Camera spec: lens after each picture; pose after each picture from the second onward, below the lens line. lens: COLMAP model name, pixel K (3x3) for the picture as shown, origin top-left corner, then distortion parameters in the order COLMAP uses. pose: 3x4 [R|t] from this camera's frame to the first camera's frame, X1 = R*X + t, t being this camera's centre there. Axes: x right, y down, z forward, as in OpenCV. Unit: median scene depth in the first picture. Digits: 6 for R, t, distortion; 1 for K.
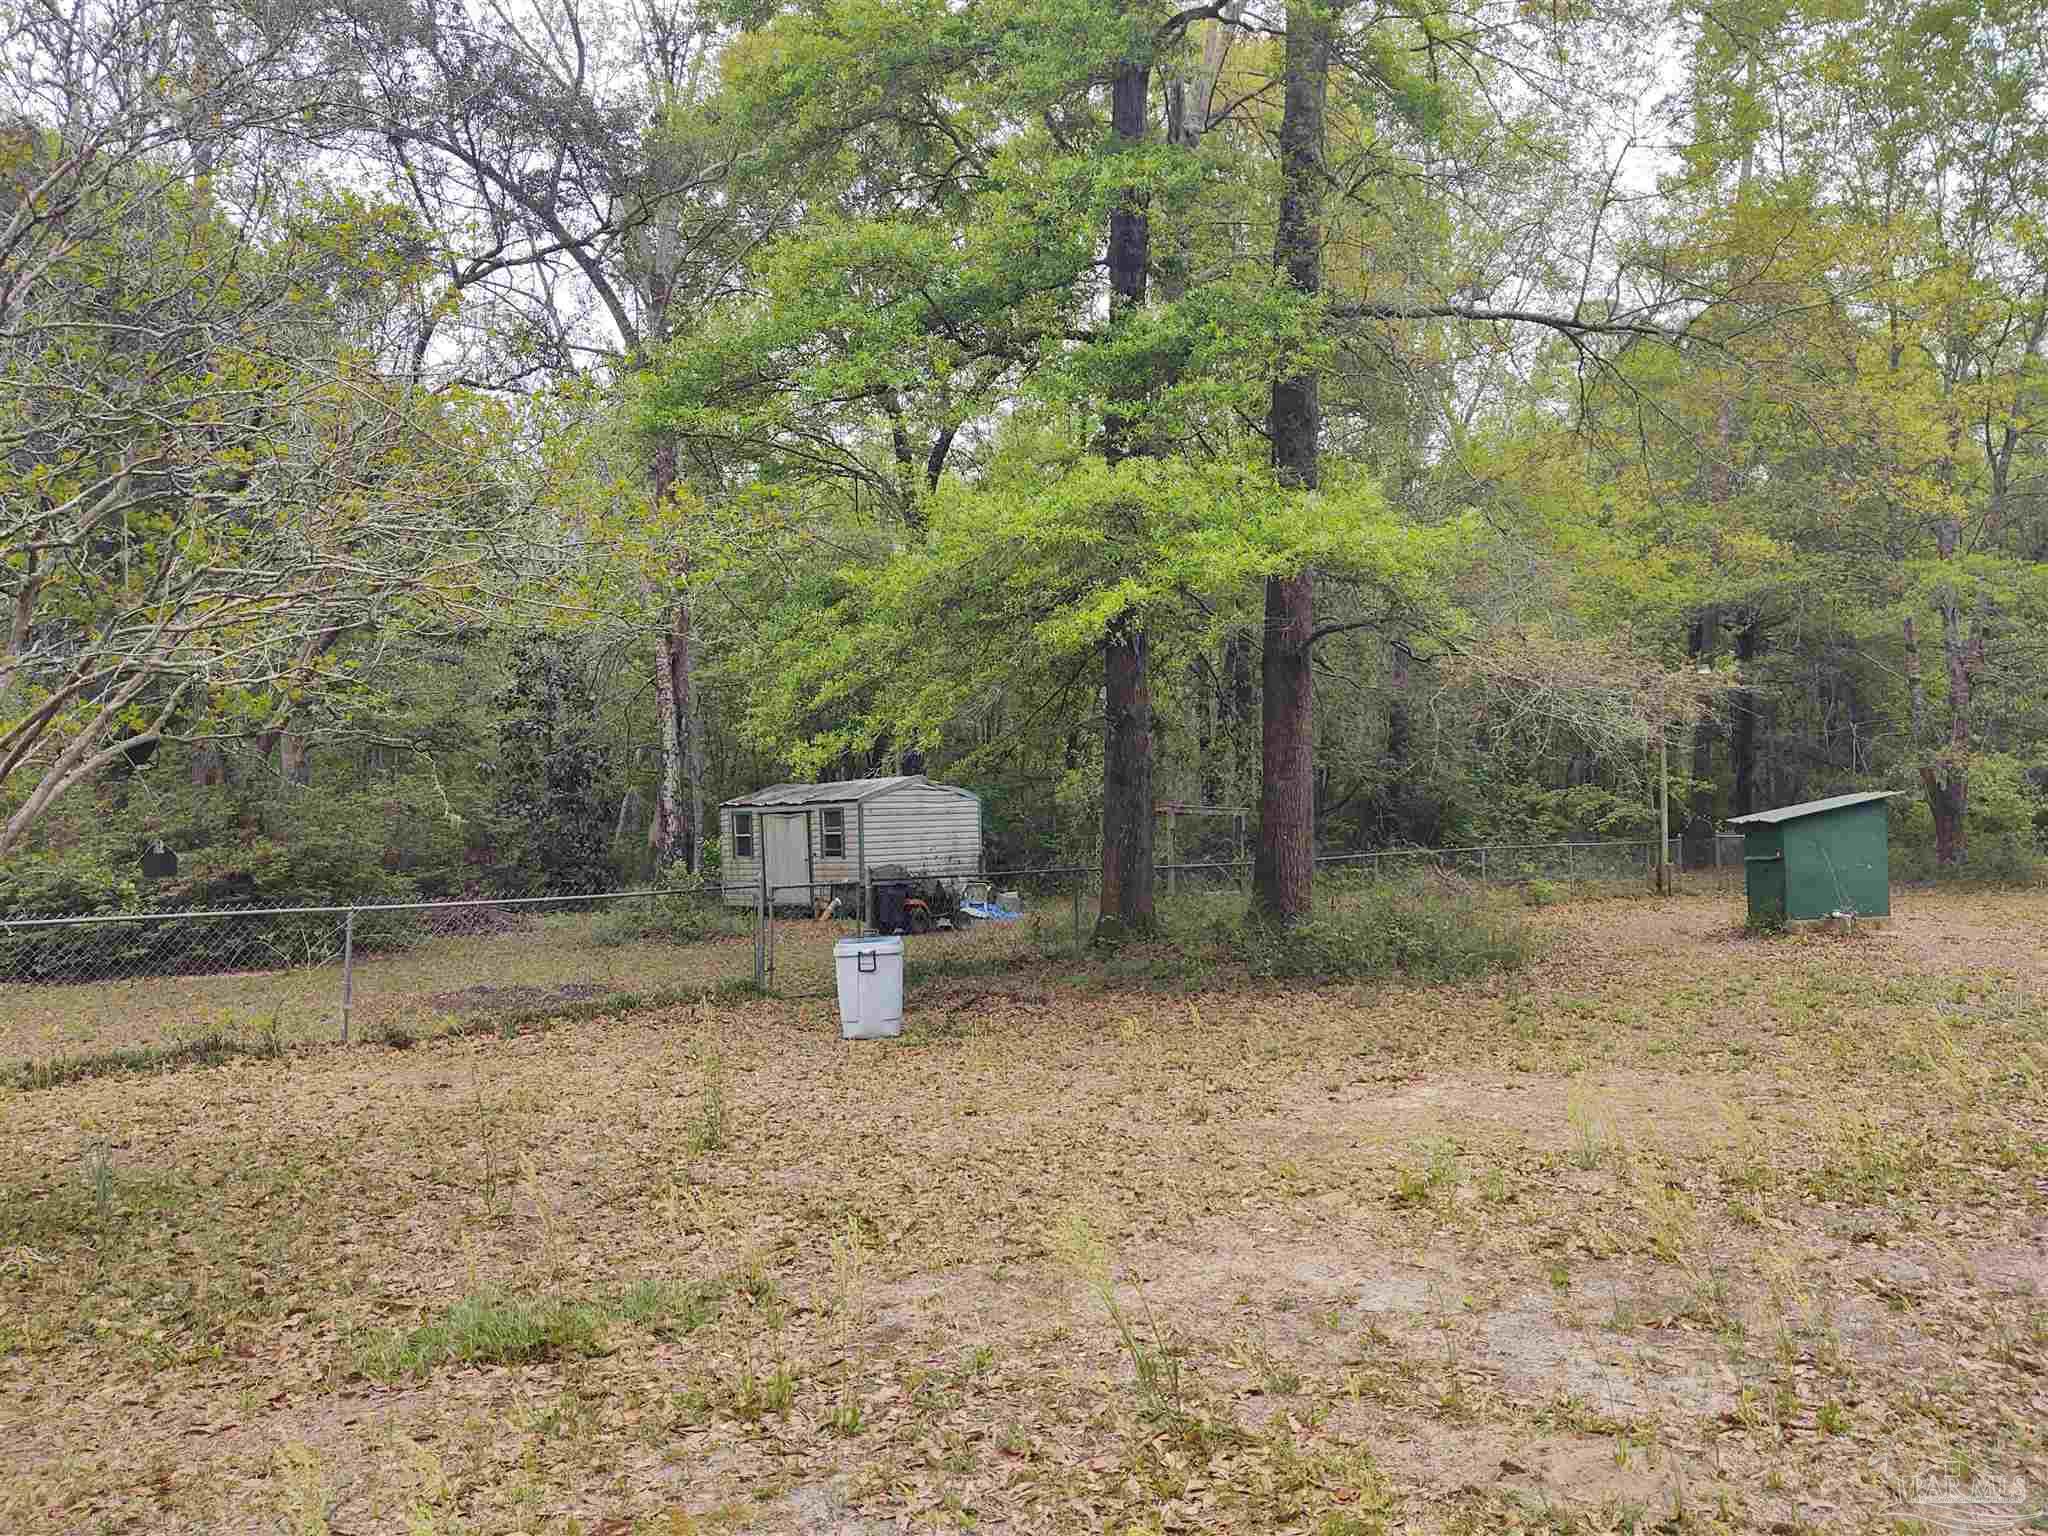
lens RADIAL K [[1619.4, 0, 1019.1], [0, 1619.4, 759.4], [0, 0, 1]] dist [0.033248, -0.067009]
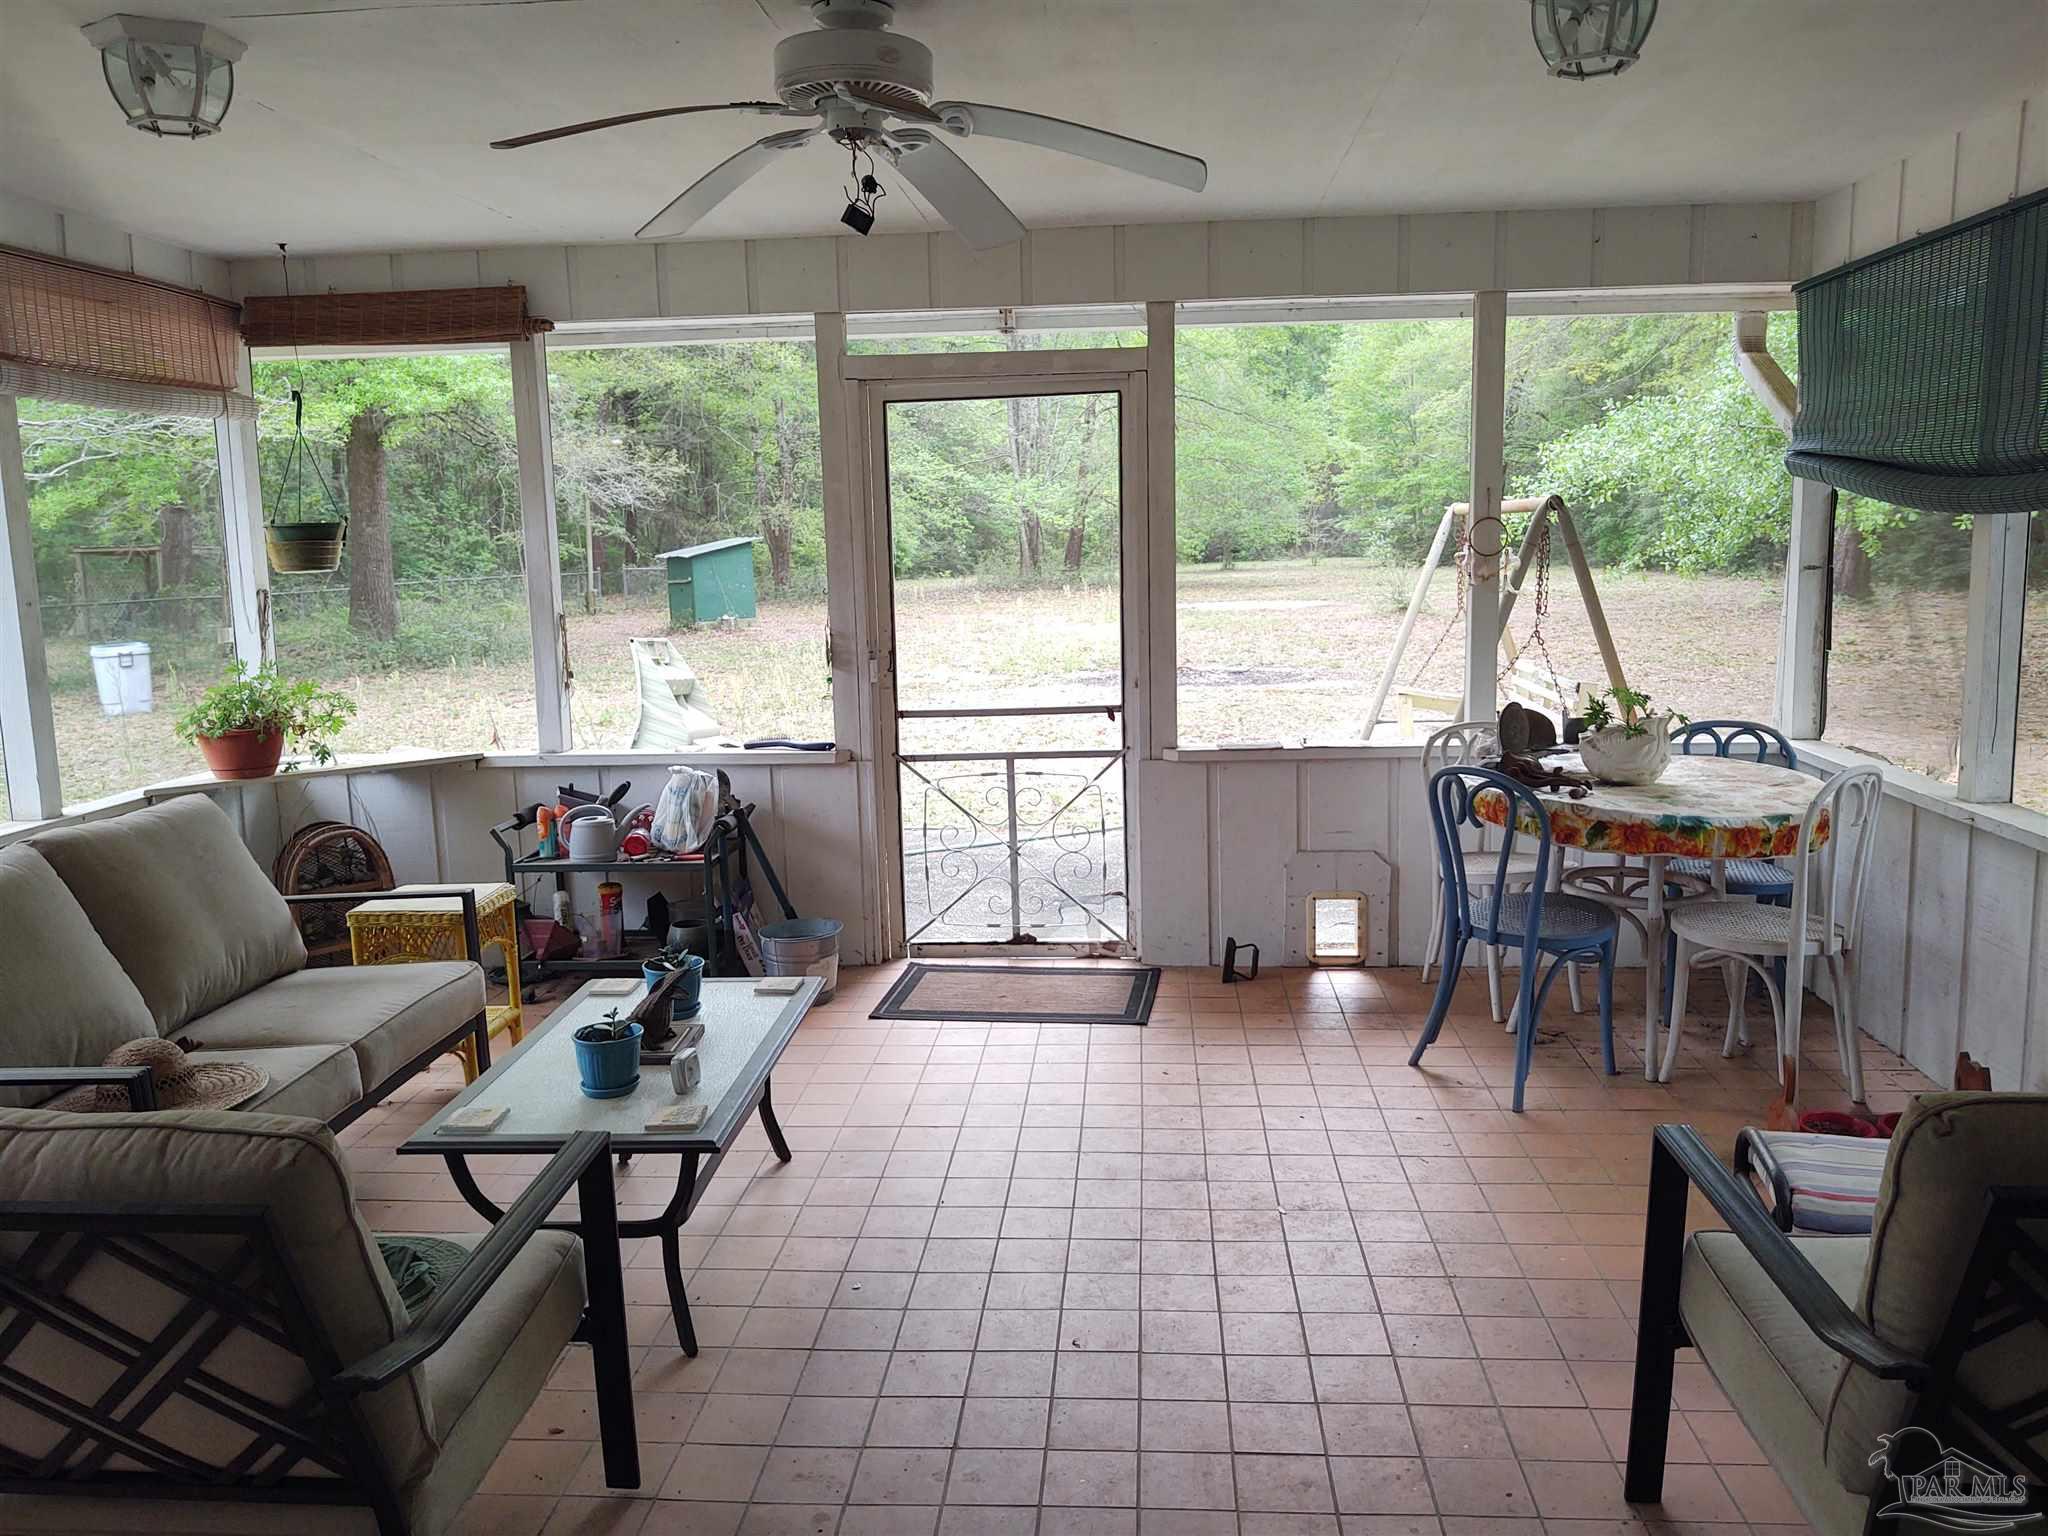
lens RADIAL K [[1619.4, 0, 1023.1], [0, 1619.4, 769.9], [0, 0, 1]] dist [0.033248, -0.067009]
pose [[0.778687, -0.084012, 0.621763, -0.240459], [-0.020517, 0.987055, 0.159064, -0.012684], [-0.627077, -0.136618, 0.766883, -0.368049]]
